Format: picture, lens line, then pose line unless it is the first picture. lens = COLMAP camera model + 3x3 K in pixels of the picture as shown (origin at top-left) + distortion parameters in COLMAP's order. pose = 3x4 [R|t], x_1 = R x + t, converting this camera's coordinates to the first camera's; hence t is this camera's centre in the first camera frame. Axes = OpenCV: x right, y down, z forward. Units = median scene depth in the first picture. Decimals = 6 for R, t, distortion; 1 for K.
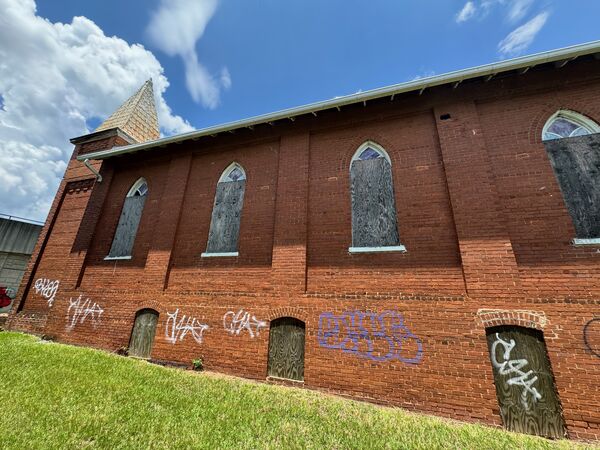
lens RADIAL K [[240.5, 0, 300.0], [0, 240.5, 225.0], [0, 0, 1]] dist [-0.001435, -0.000058]
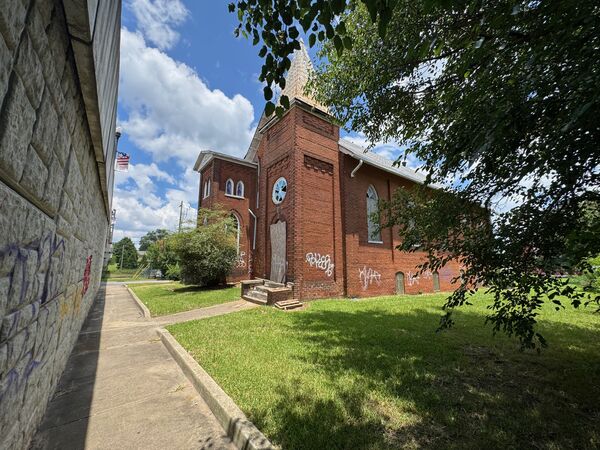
lens RADIAL K [[240.5, 0, 300.0], [0, 240.5, 225.0], [0, 0, 1]] dist [-0.001435, -0.000058]
pose [[0.560734, 0.103210, 0.821538, -2.429521], [-0.239679, 0.969955, 0.041735, 0.086734], [-0.792548, -0.220308, 0.568624, 0.558303]]
